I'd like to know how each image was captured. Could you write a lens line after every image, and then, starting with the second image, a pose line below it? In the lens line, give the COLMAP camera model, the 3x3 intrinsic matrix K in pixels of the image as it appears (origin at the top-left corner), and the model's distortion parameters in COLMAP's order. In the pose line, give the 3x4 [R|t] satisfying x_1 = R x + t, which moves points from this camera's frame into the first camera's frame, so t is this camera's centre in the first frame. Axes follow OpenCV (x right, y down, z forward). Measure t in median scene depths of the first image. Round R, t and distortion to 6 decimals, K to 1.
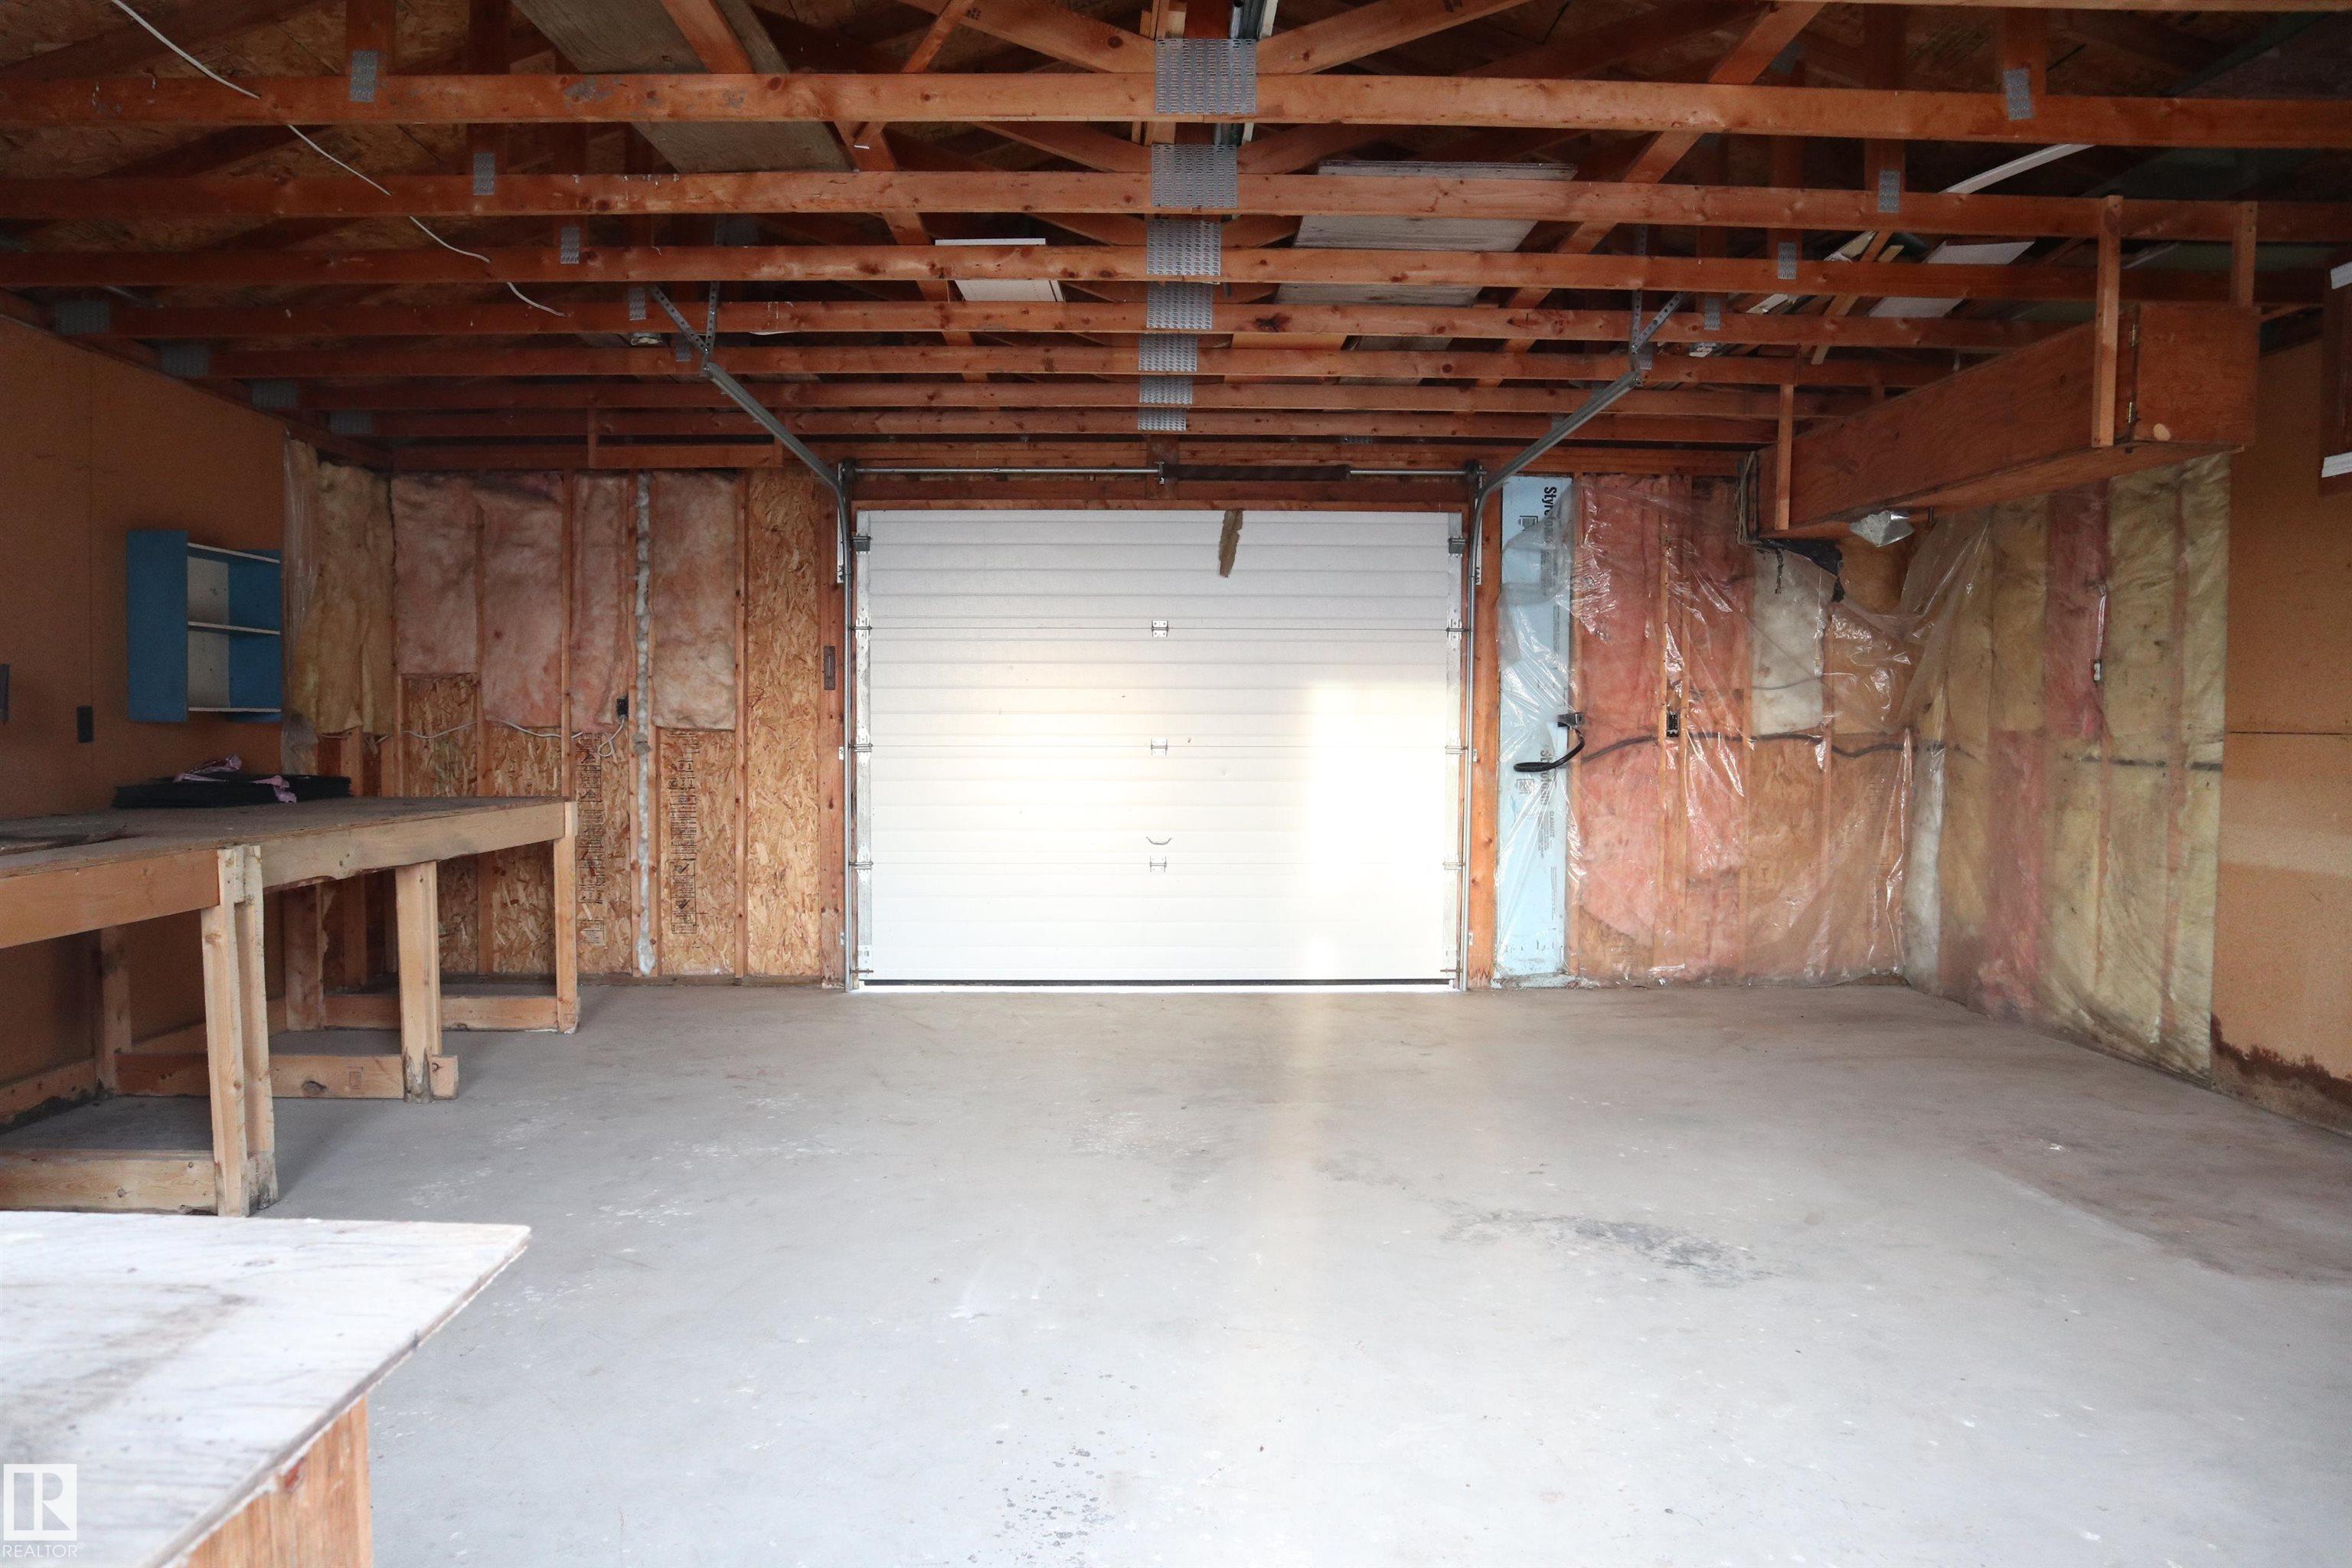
lens RADIAL K [[1625.9, 0, 1141.2], [0, 1625.9, 803.4], [0, 0, 1]] dist [-0.134566, 0.090452]
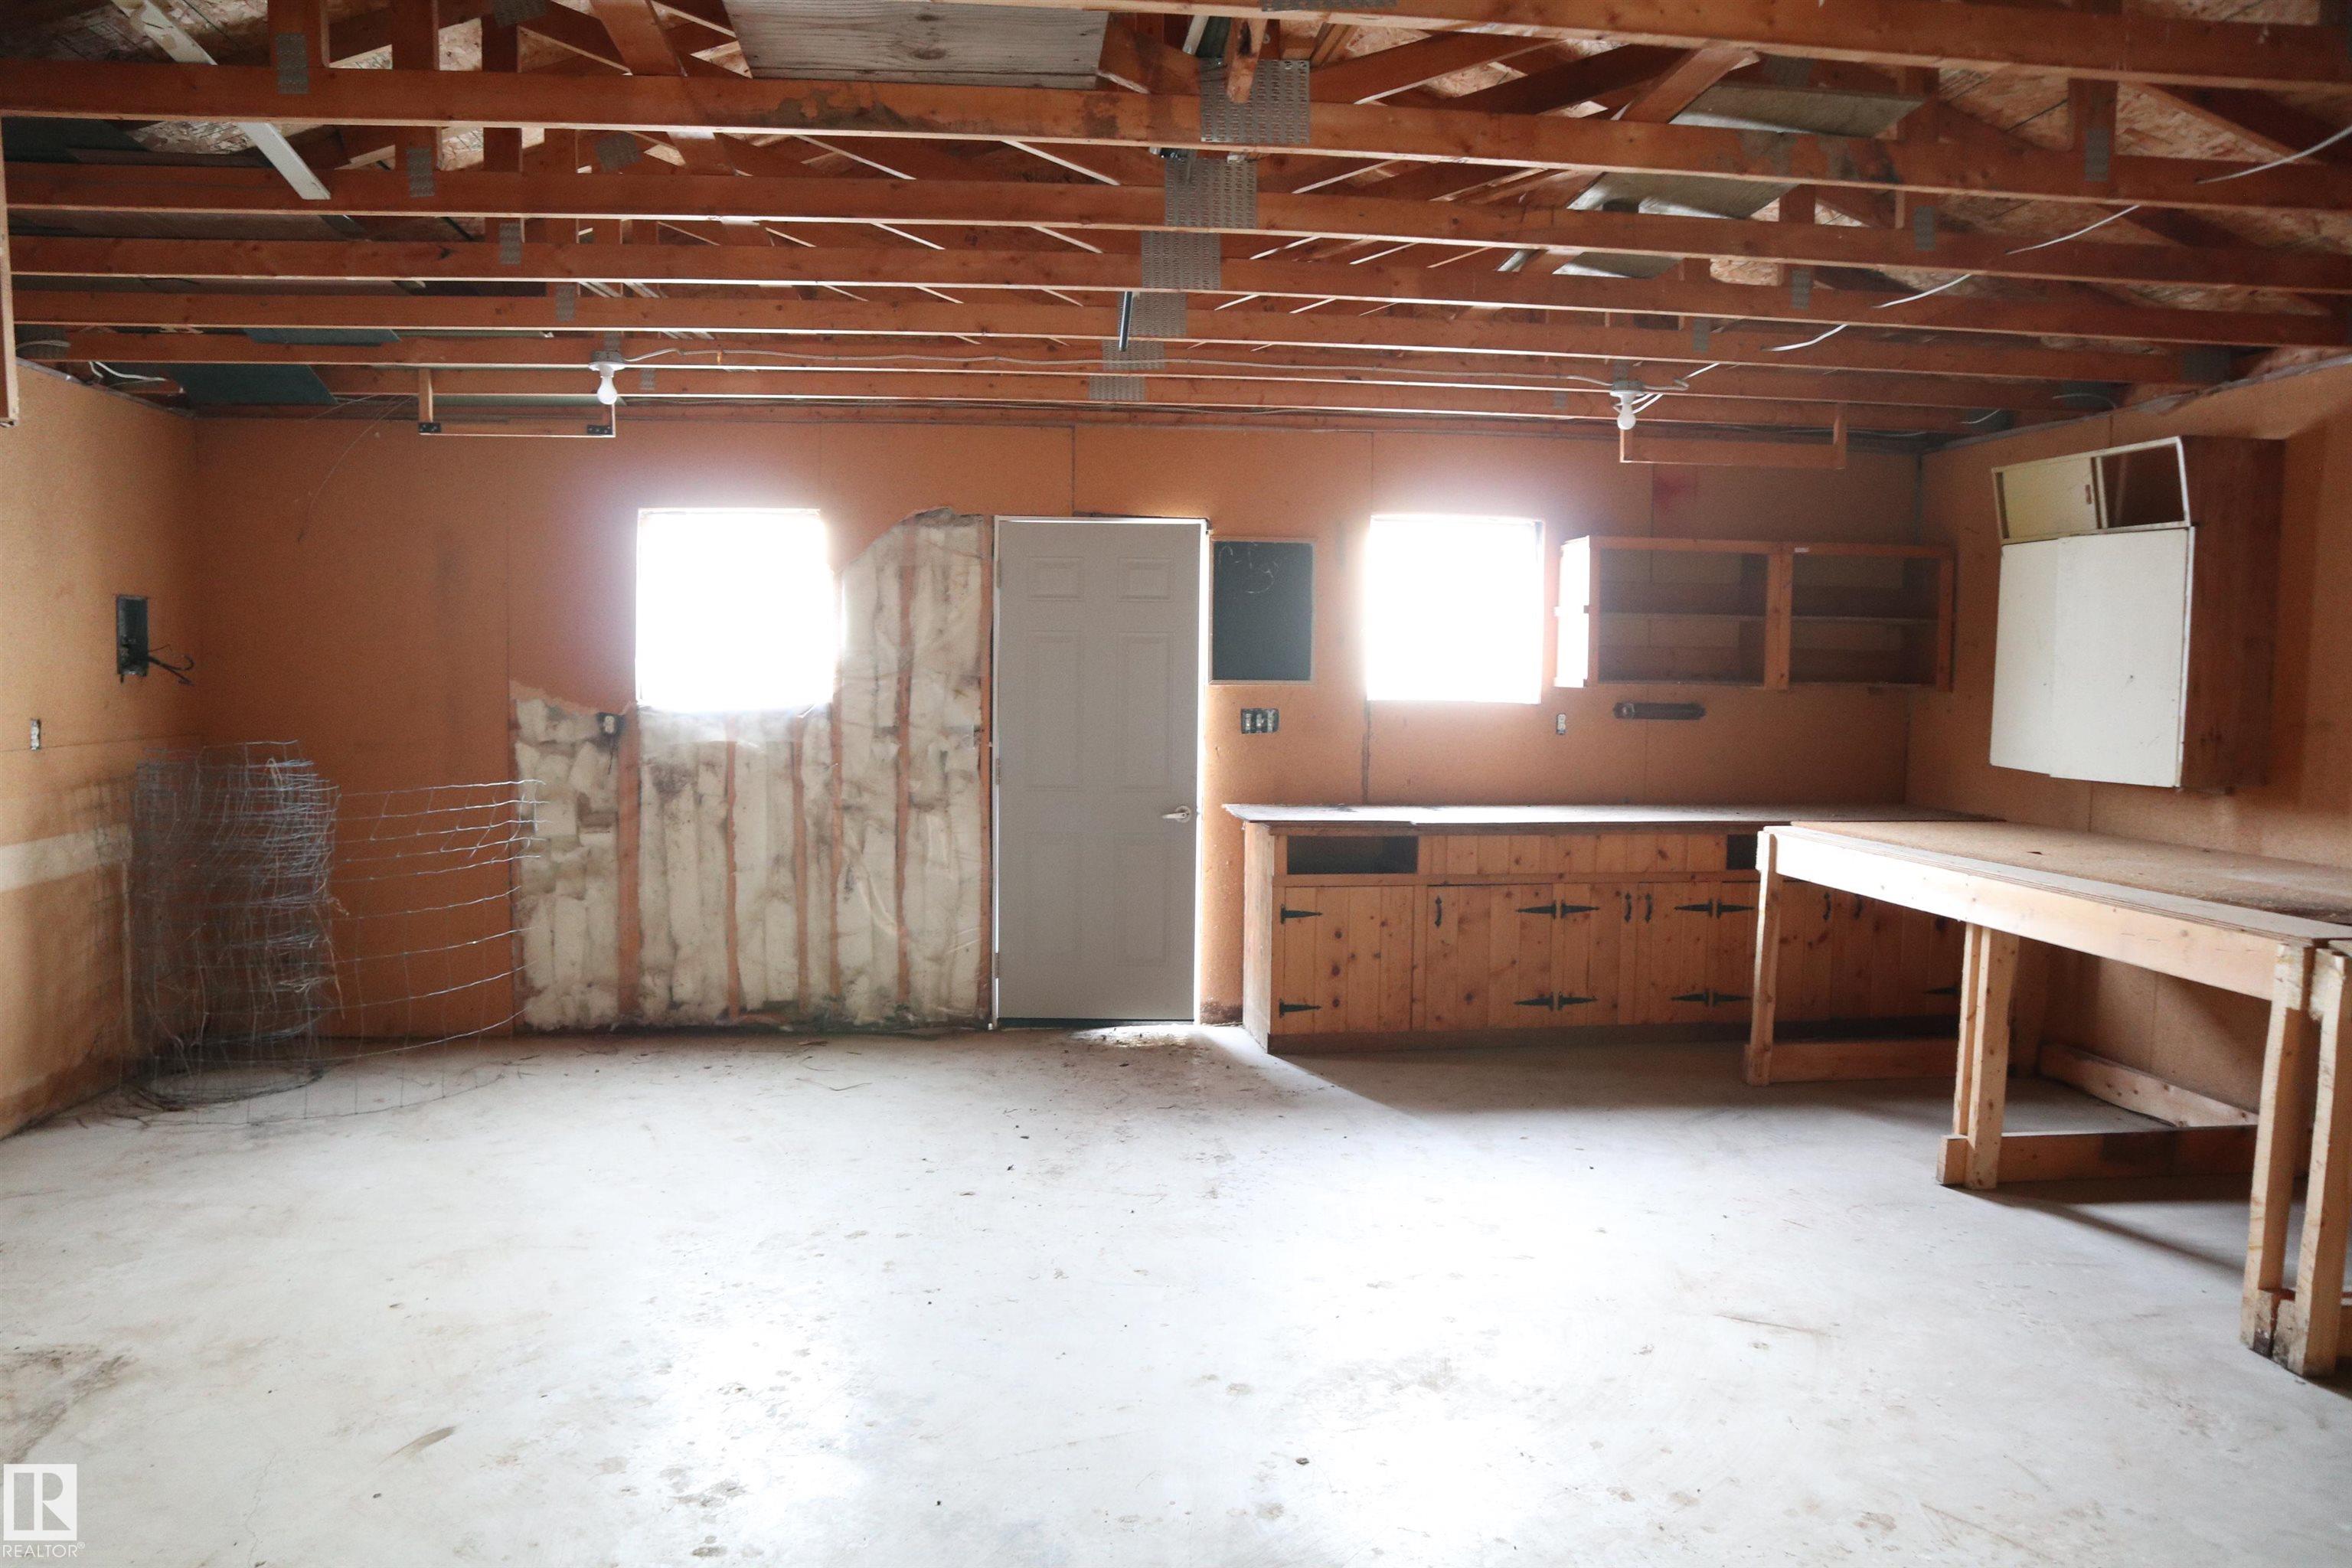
lens RADIAL K [[1625.9, 0, 1141.2], [0, 1625.9, 803.4], [0, 0, 1]] dist [-0.134566, 0.090452]
pose [[-0.996483, -0.004334, -0.083687, 0.078240], [-0.015425, 0.991084, 0.132344, -0.083219], [0.082367, 0.133170, -0.987665, 0.945869]]
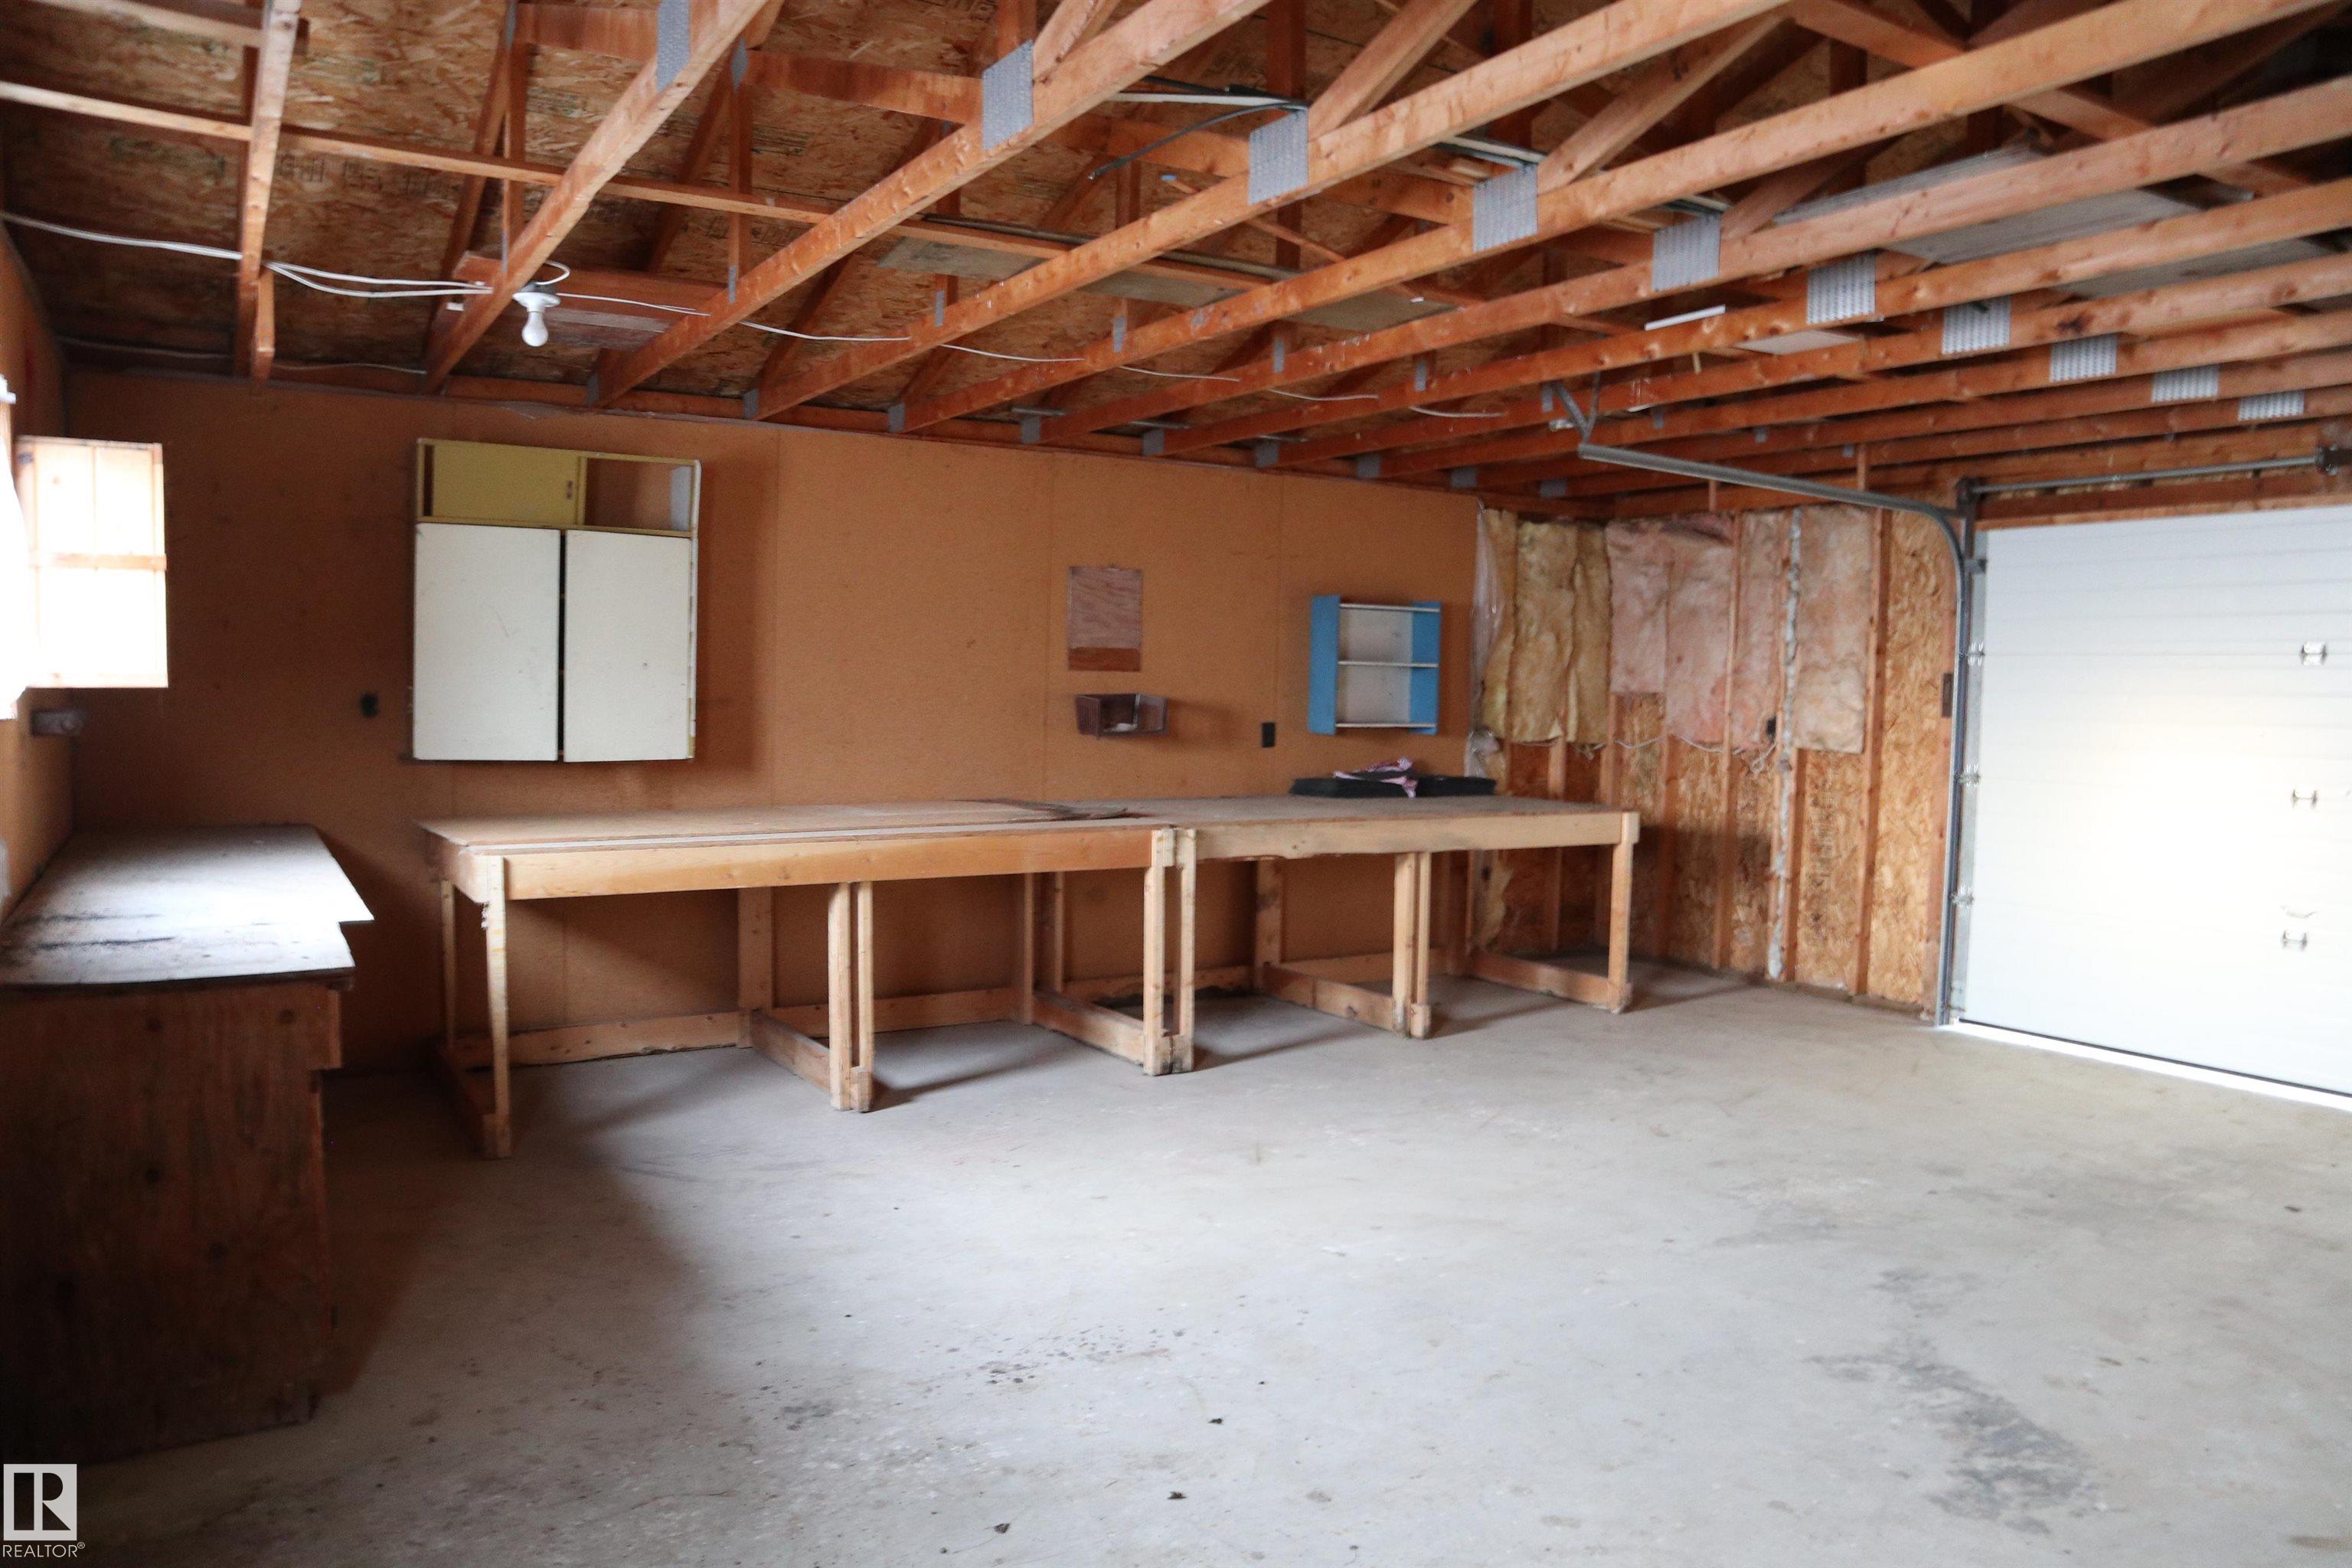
lens RADIAL K [[1625.9, 0, 1141.2], [0, 1625.9, 803.4], [0, 0, 1]] dist [-0.134566, 0.090452]
pose [[0.494415, 0.069587, -0.866436, 0.399061], [-0.055990, 0.997270, 0.048145, -0.037196], [0.867421, 0.024708, 0.496962, 0.105459]]
